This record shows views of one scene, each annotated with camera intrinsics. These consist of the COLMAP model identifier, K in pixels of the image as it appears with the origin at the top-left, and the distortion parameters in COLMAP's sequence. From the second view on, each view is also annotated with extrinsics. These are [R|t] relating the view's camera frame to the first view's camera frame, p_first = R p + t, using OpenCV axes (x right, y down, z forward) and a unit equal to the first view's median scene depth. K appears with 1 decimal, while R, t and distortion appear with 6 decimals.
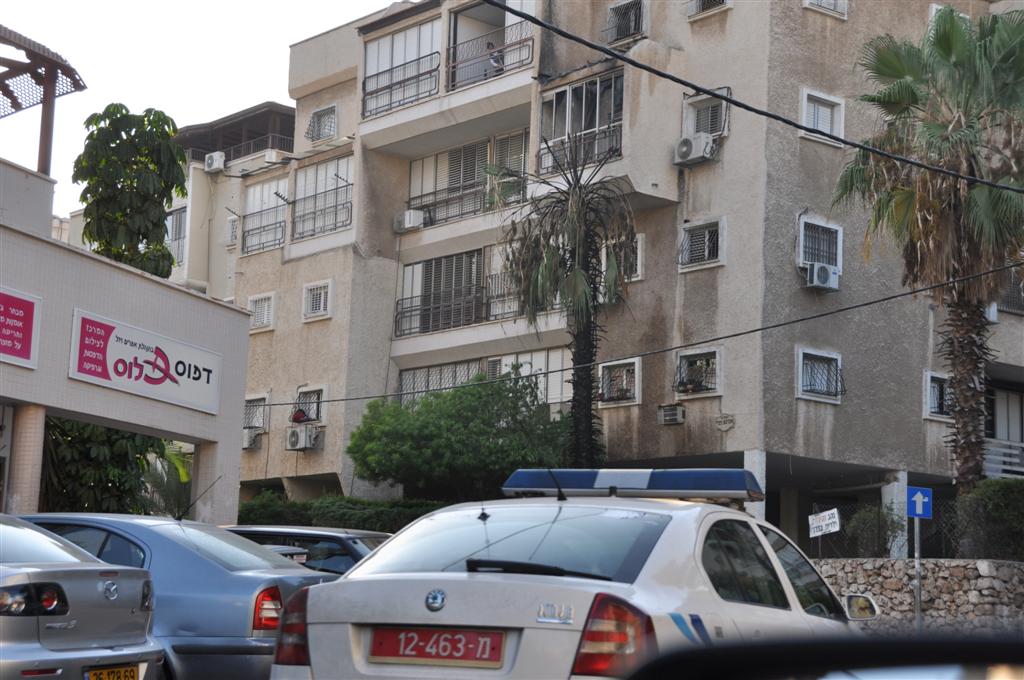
lens RADIAL K [[1861.8, 0, 512.0], [0, 1861.8, 340.0], [0, 0, 1]] dist [0.373979, 0.144969]
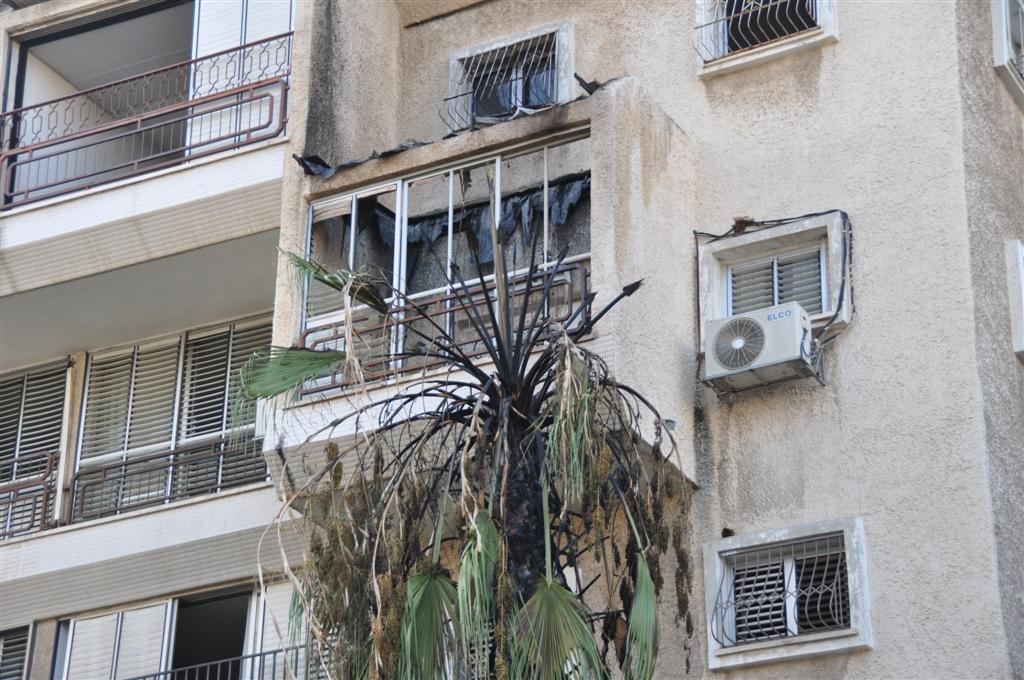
lens RADIAL K [[2403.4, 0, 512.0], [0, 2403.4, 340.0], [0, 0, 1]] dist [0.573410, 0.627074]
pose [[0.927499, 0.149326, 0.342705, -0.120441], [-0.040814, 0.951723, -0.304232, 0.049886], [-0.371590, 0.268188, 0.888817, 0.577831]]
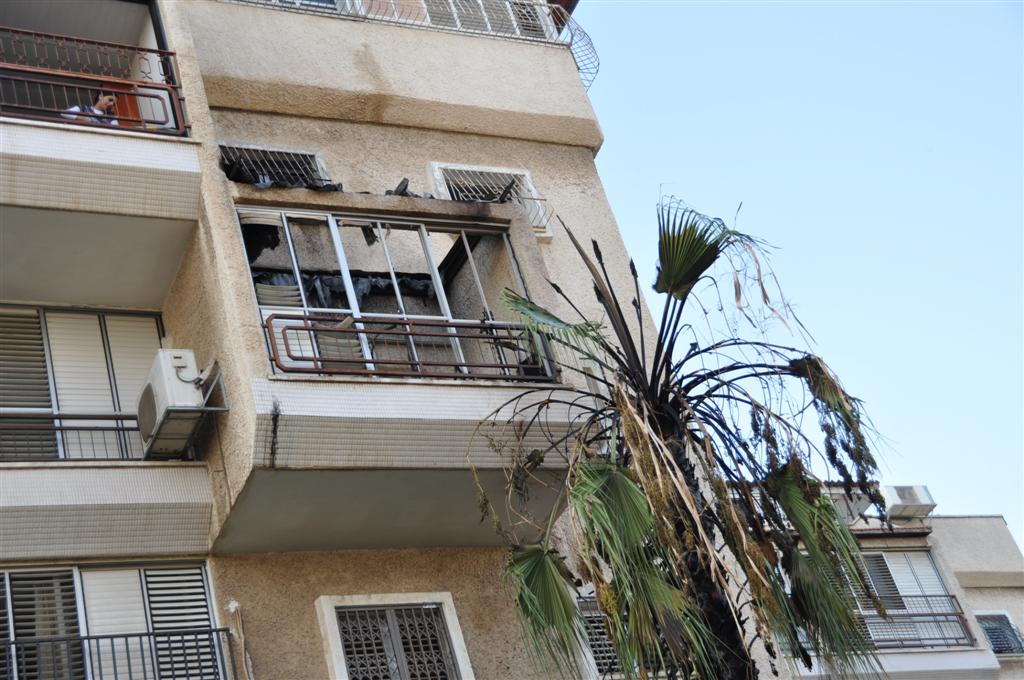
lens RADIAL K [[1771.2, 0, 512.0], [0, 1771.2, 340.0], [0, 0, 1]] dist [0.283785, 0.048984]
pose [[0.254525, 0.464258, 0.848340, -0.297025], [0.114745, 0.856536, -0.503170, 0.097972], [-0.960235, 0.225412, 0.164739, 0.940151]]
